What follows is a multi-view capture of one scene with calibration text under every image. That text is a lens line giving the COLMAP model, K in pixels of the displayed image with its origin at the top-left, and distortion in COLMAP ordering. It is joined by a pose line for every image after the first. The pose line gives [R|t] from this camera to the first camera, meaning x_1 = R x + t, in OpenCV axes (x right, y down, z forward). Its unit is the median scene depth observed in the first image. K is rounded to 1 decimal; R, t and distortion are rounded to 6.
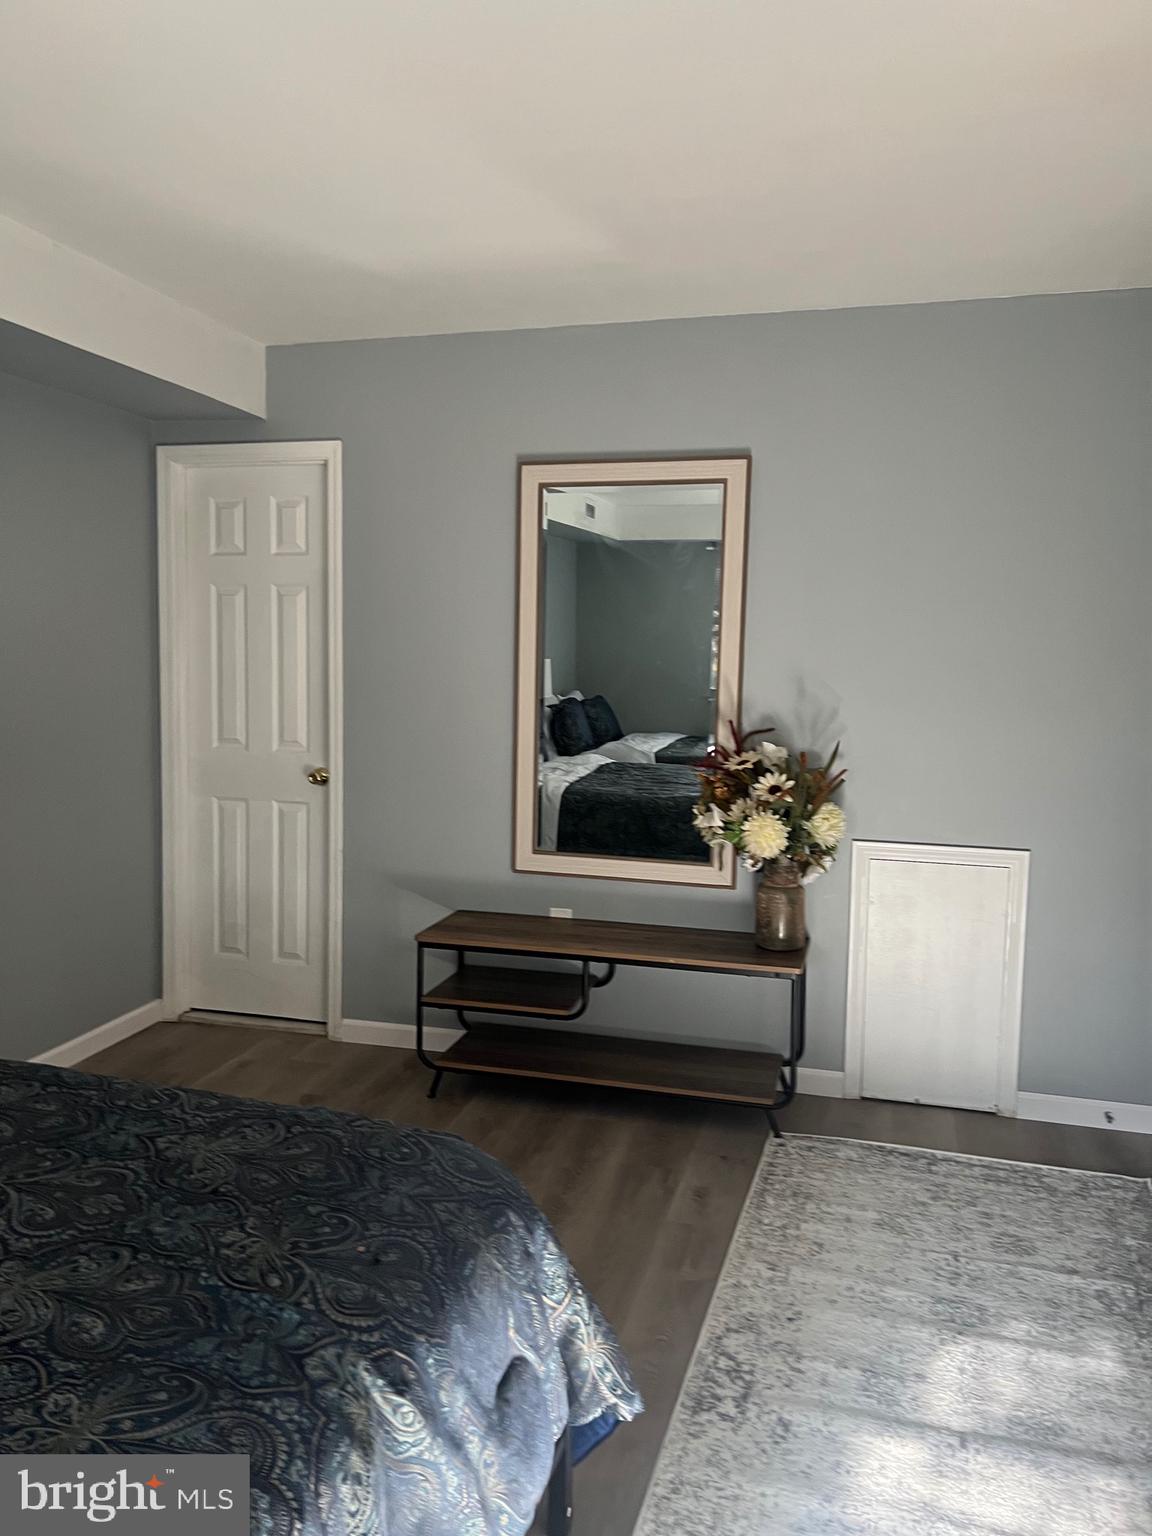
lens RADIAL K [[1154.2, 0, 565.4], [0, 1154.2, 752.2], [0, 0, 1]] dist [0.055996, -0.070509]
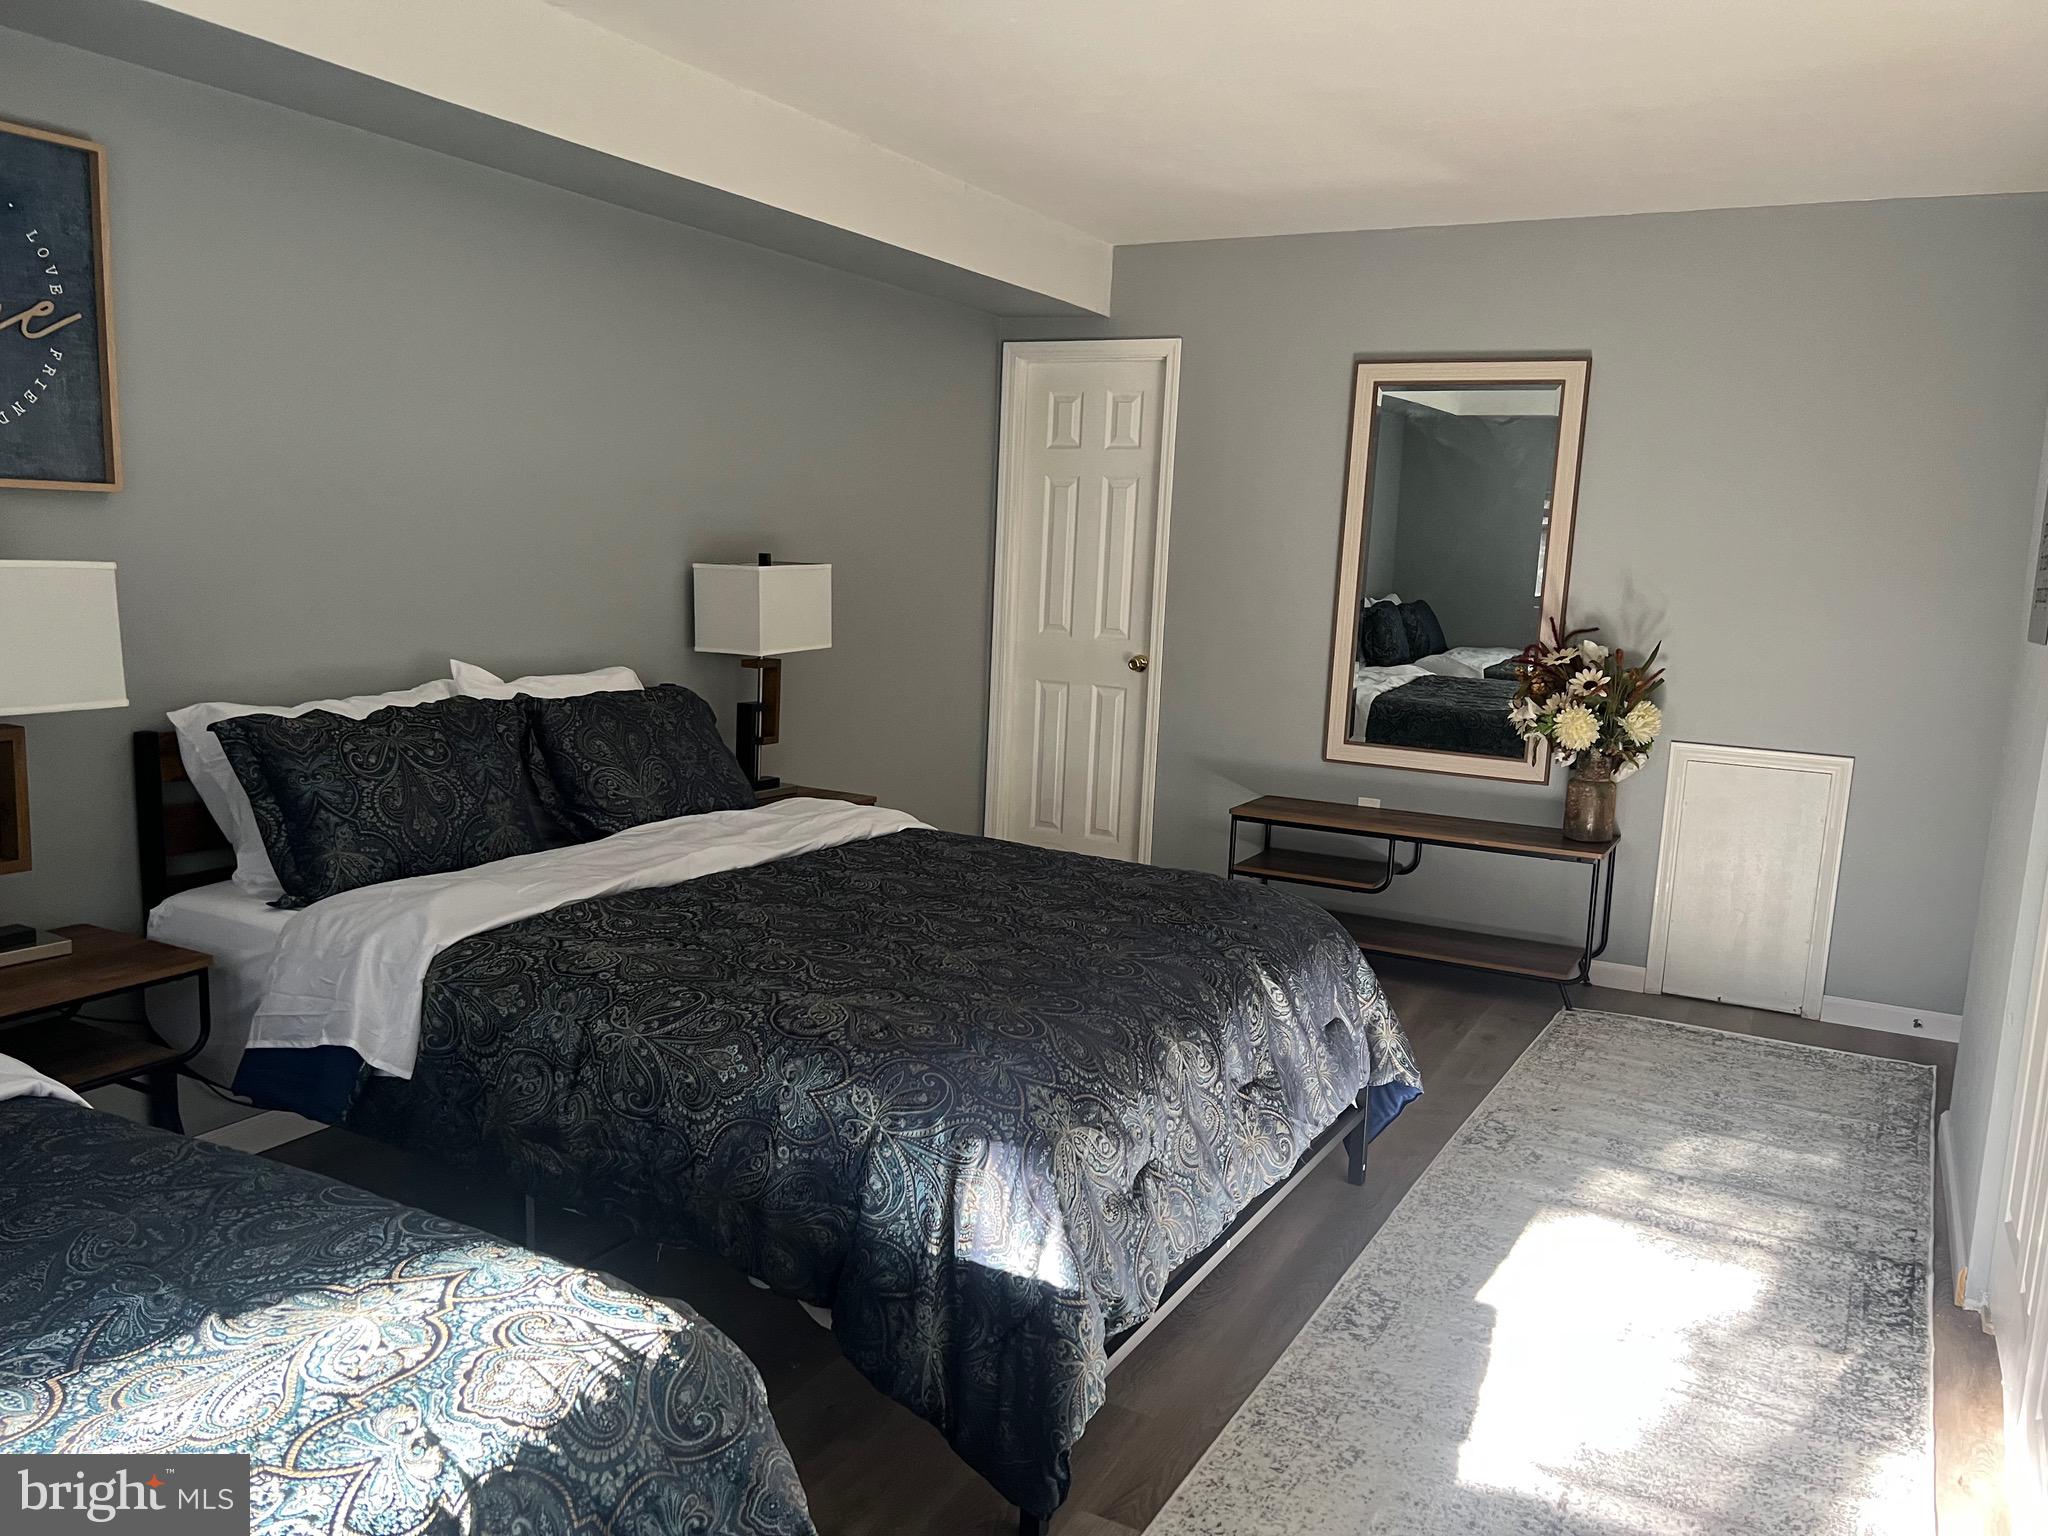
lens RADIAL K [[1538.9, 0, 1019.3], [0, 1538.9, 784.0], [0, 0, 1]] dist [0.055996, -0.070509]
pose [[0.974596, 0.058427, -0.216215, -0.013701], [-0.043782, 0.996449, 0.071917, 0.042492], [0.219649, -0.060624, 0.973694, -0.472097]]
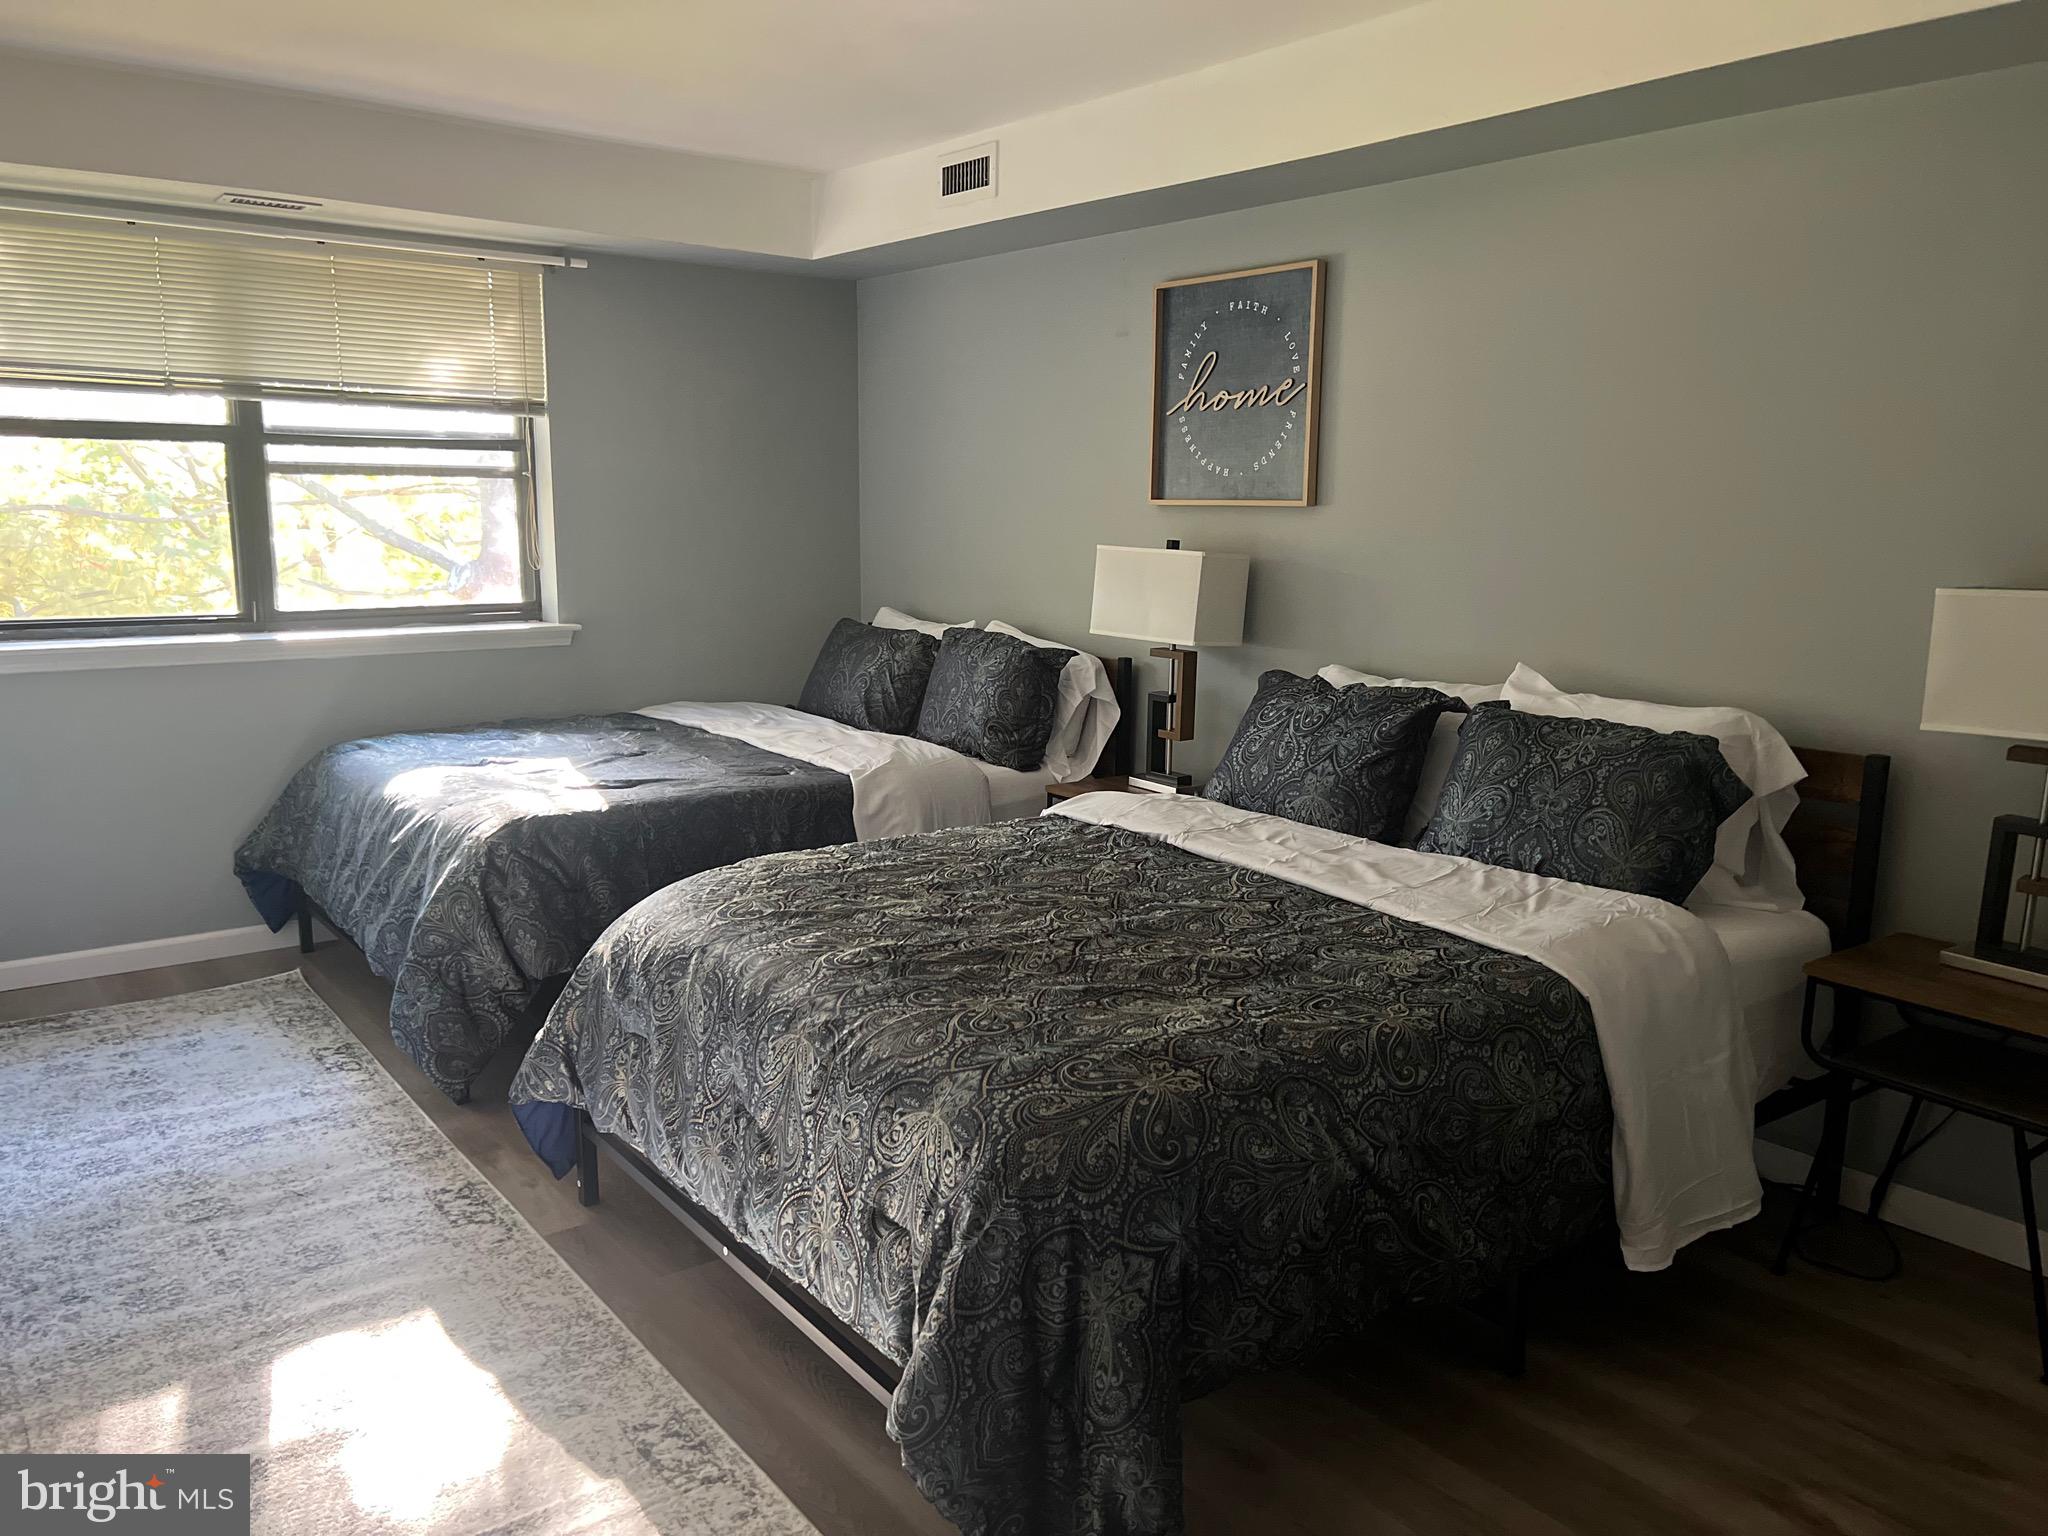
lens RADIAL K [[1551.6, 0, 1013.6], [0, 1551.6, 795.6], [0, 0, 1]] dist [0.037080, -0.031843]
pose [[-0.599941, 0.126945, -0.789909, 0.422370], [-0.088500, 0.970742, 0.223223, -0.065943], [0.795134, 0.203828, -0.571153, 0.822897]]
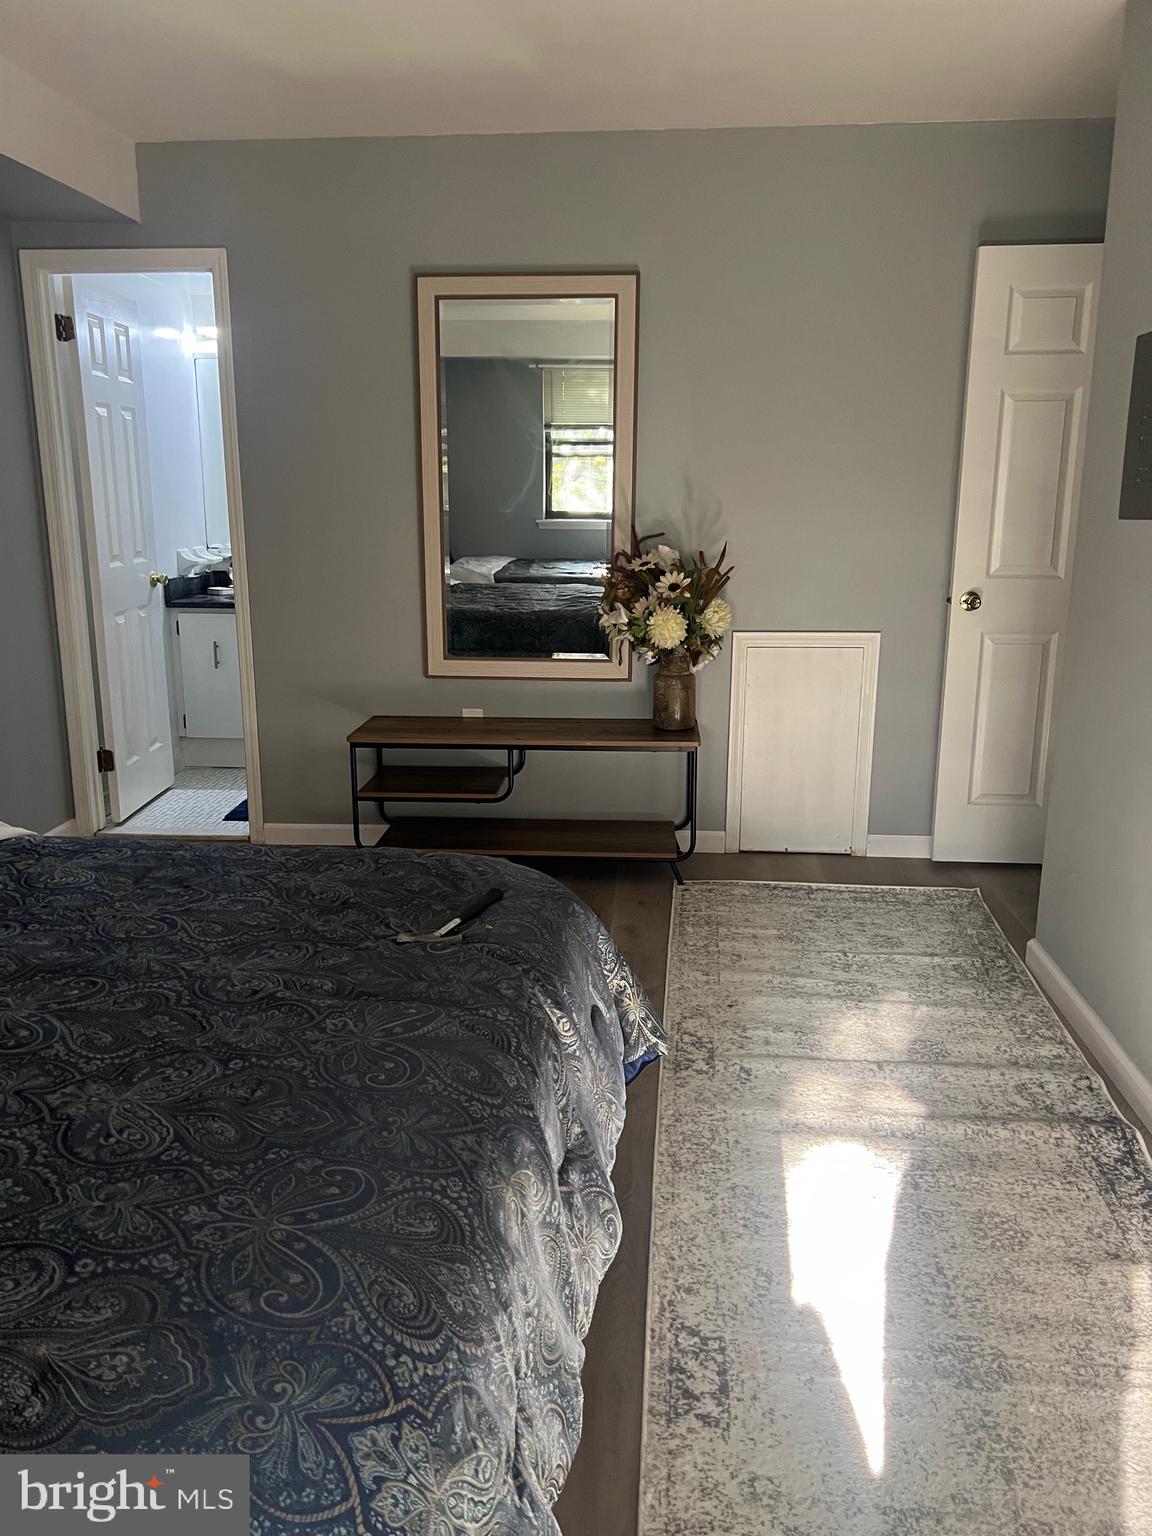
lens RADIAL K [[1154.2, 0, 565.4], [0, 1154.2, 752.2], [0, 0, 1]] dist [0.055996, -0.070509]
pose [[0.981443, -0.059317, 0.182350, -0.134317], [0.032953, 0.988978, 0.144346, 0.024886], [-0.188903, -0.135658, 0.972580, -0.093553]]
